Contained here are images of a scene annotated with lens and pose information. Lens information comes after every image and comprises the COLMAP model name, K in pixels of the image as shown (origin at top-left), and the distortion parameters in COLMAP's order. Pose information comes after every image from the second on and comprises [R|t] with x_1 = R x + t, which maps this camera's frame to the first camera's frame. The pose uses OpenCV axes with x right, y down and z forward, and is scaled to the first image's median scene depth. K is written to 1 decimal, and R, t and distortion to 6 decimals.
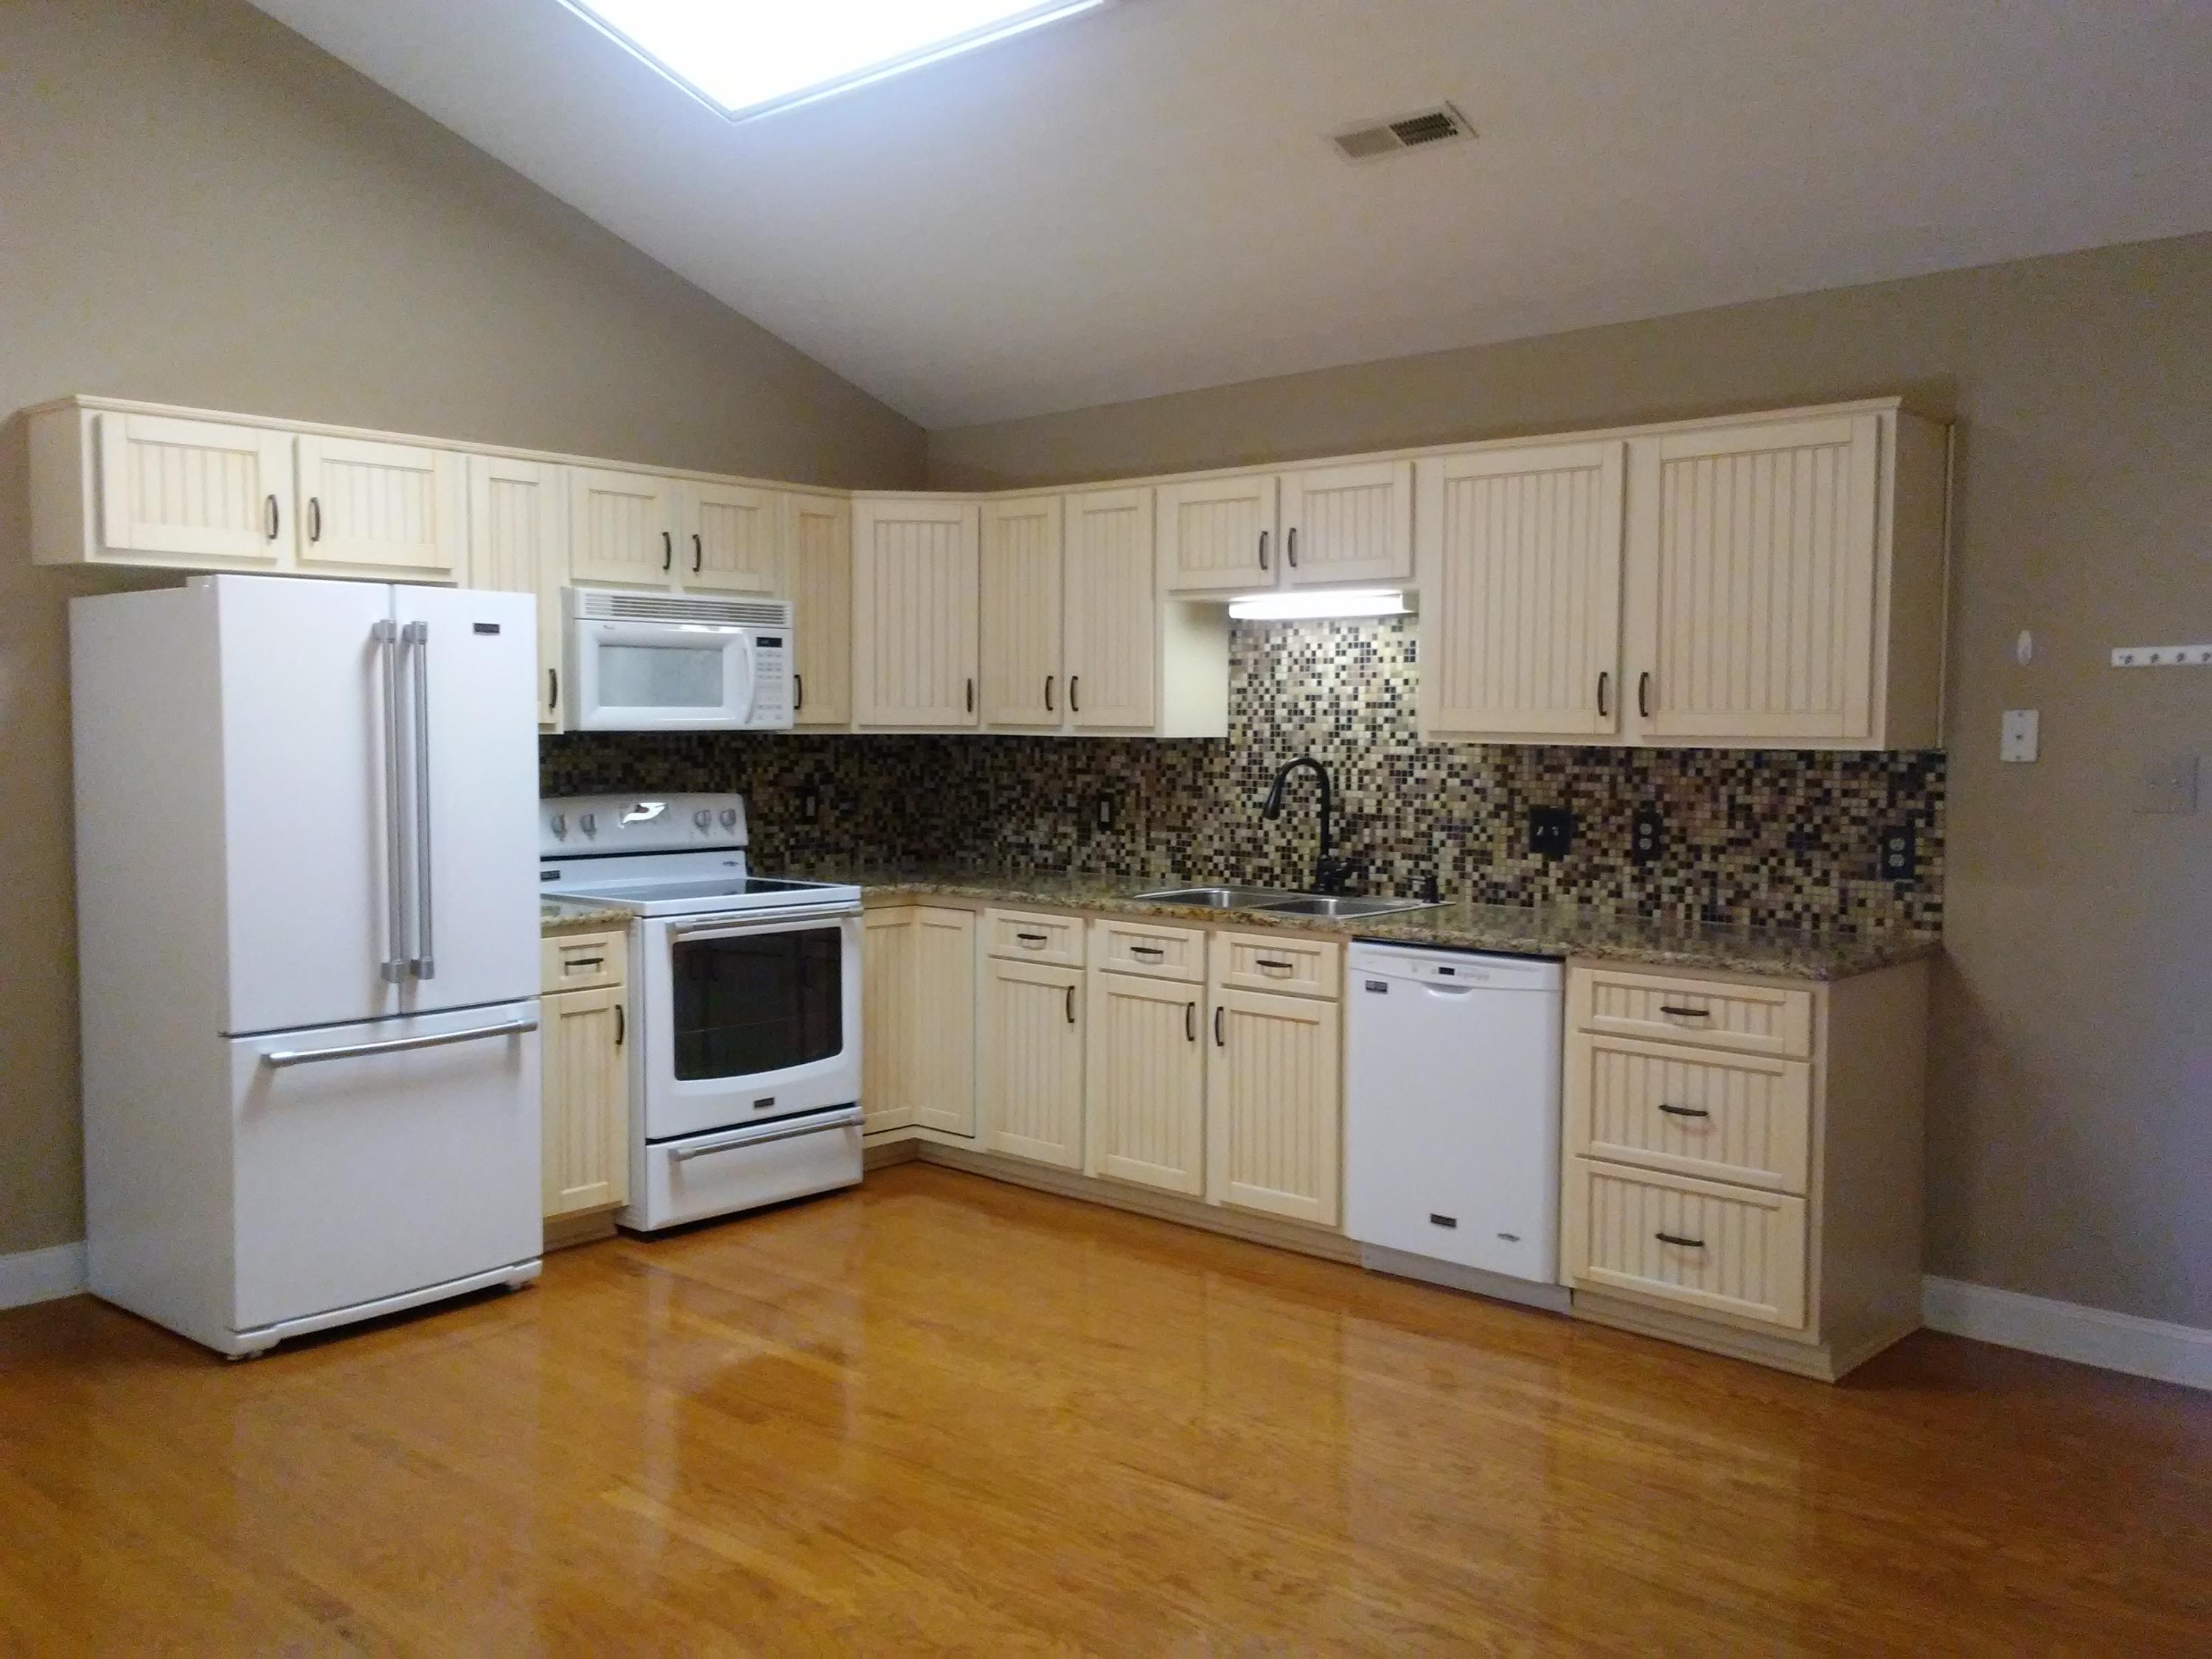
lens RADIAL K [[1936.7, 0, 1105.1], [0, 1936.7, 825.0], [0, 0, 1]] dist [0.055967, 0.019554]
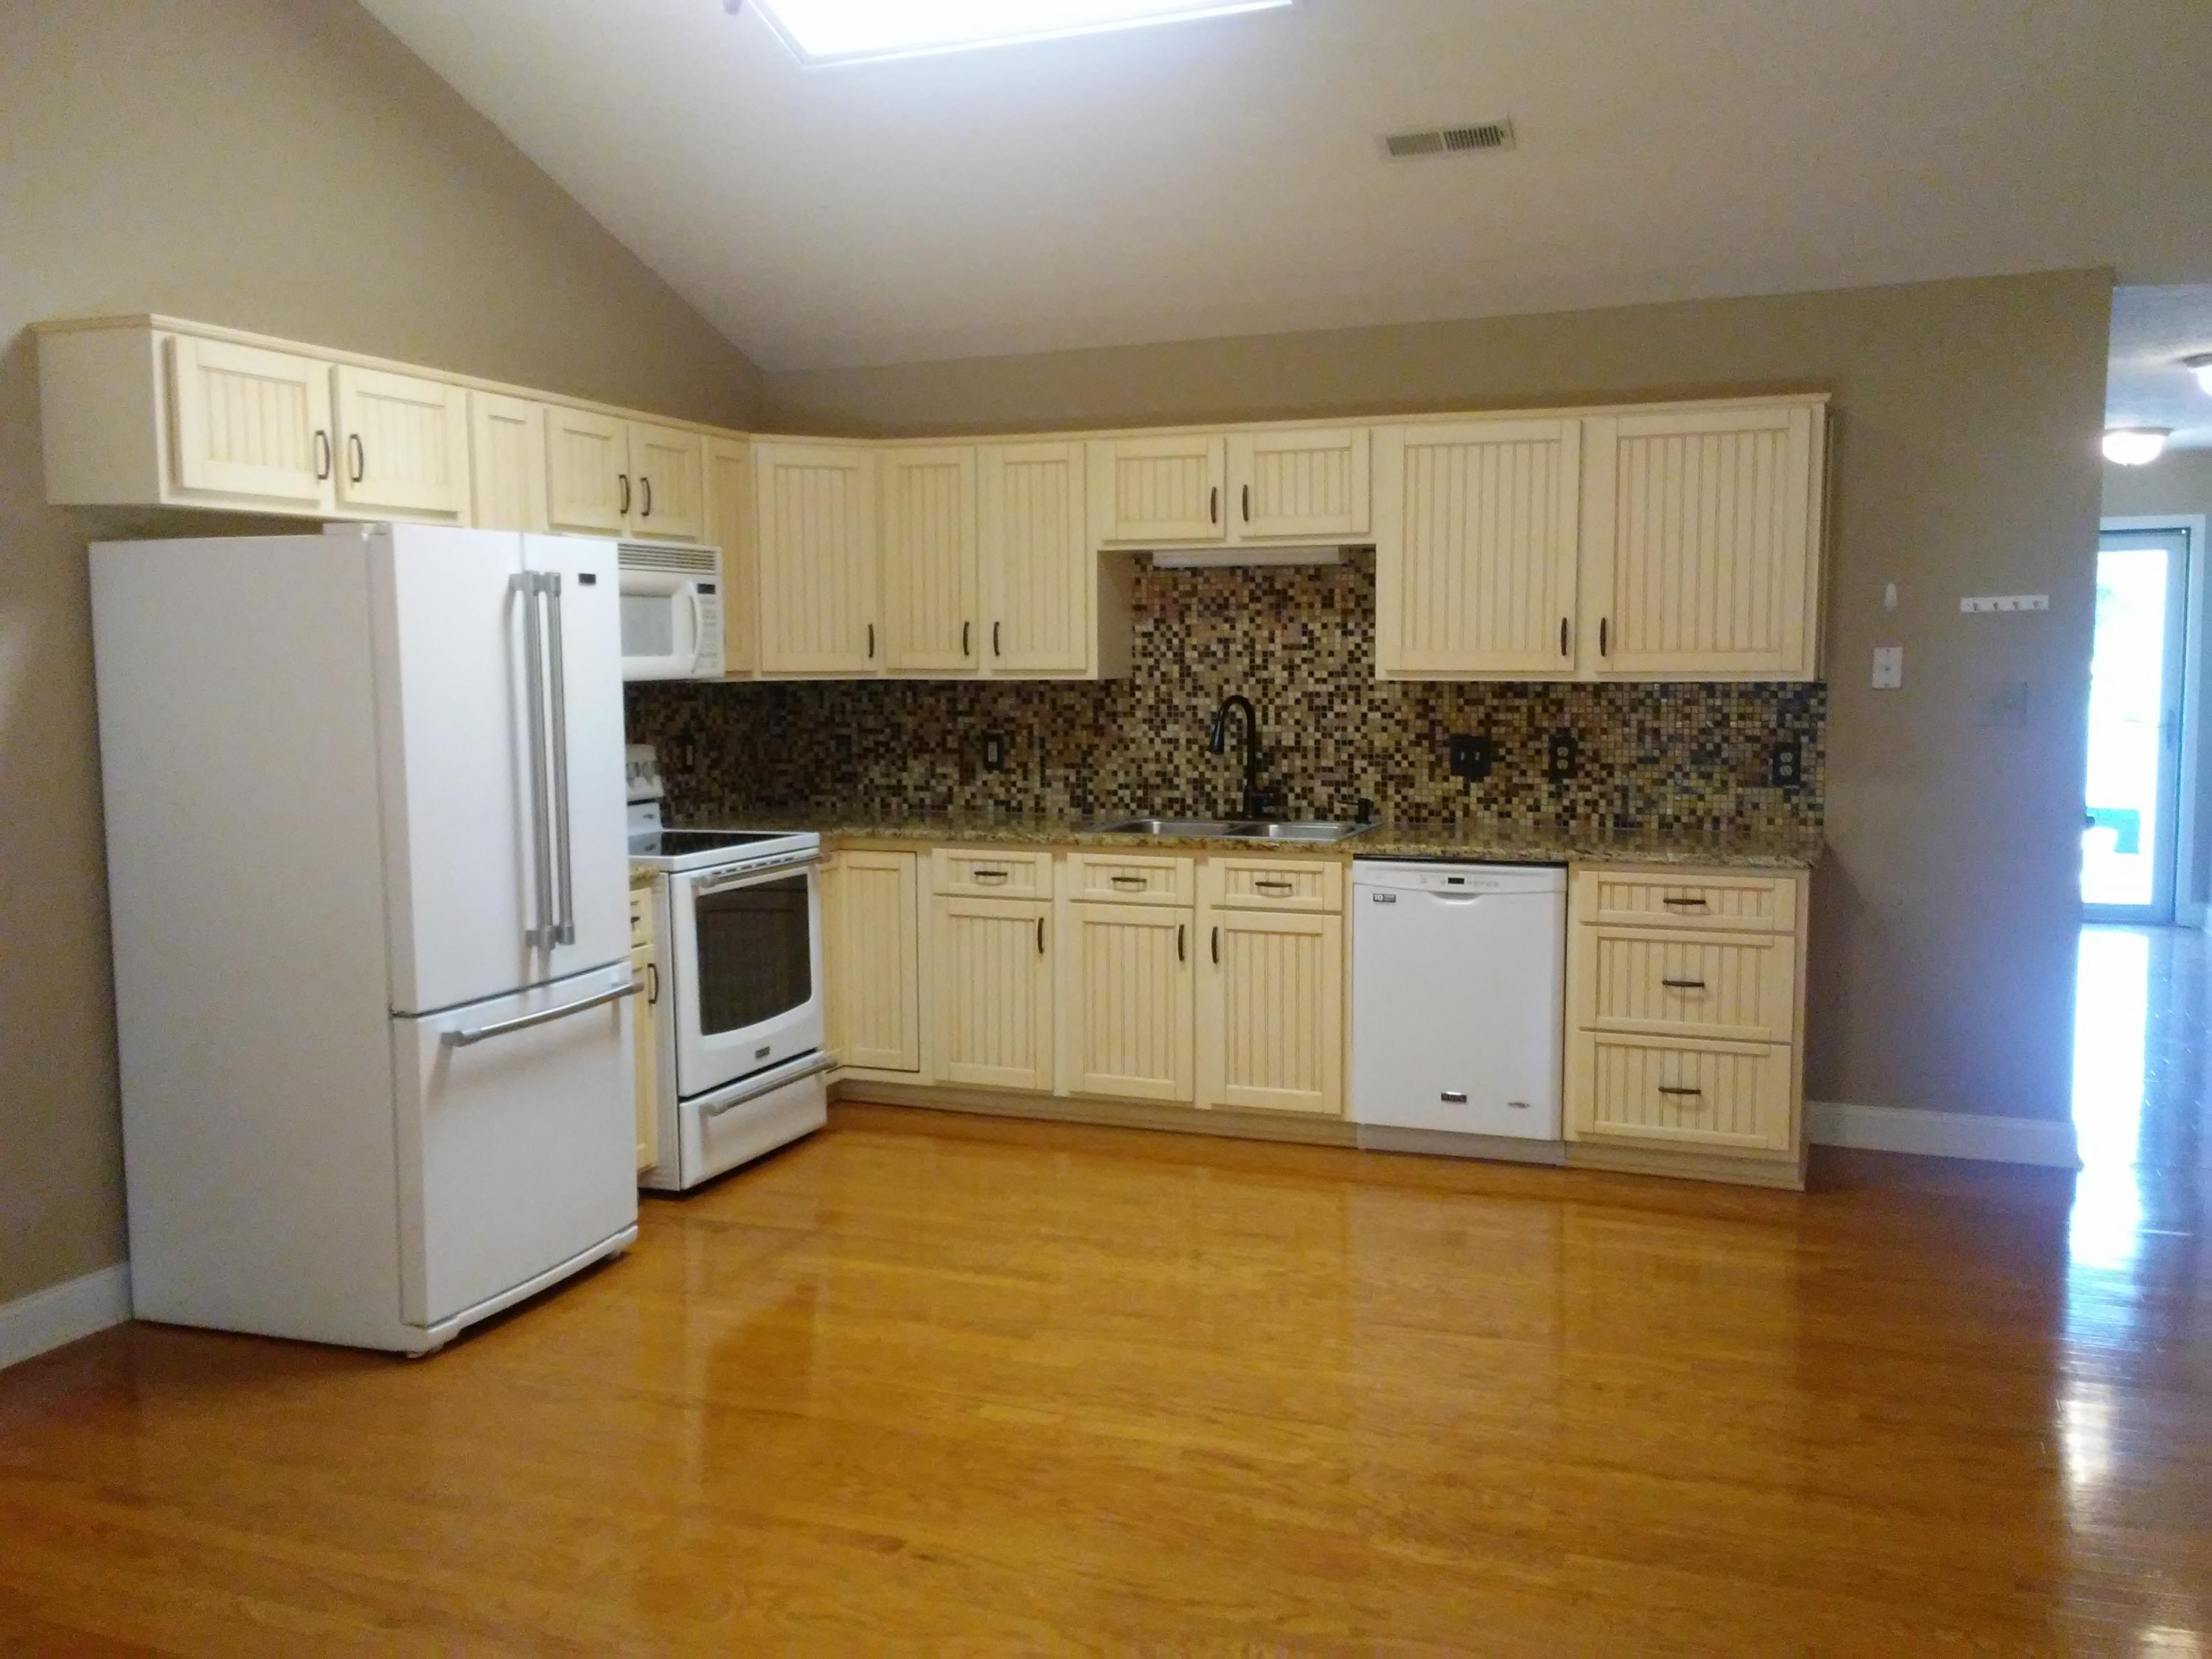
lens RADIAL K [[1936.7, 0, 1105.3], [0, 1936.7, 831.3], [0, 0, 1]] dist [0.055967, 0.019554]
pose [[0.931339, -0.044850, 0.361380, -0.394494], [0.031182, 0.998564, 0.043567, -0.009384], [-0.362815, -0.029307, 0.931400, 0.009256]]
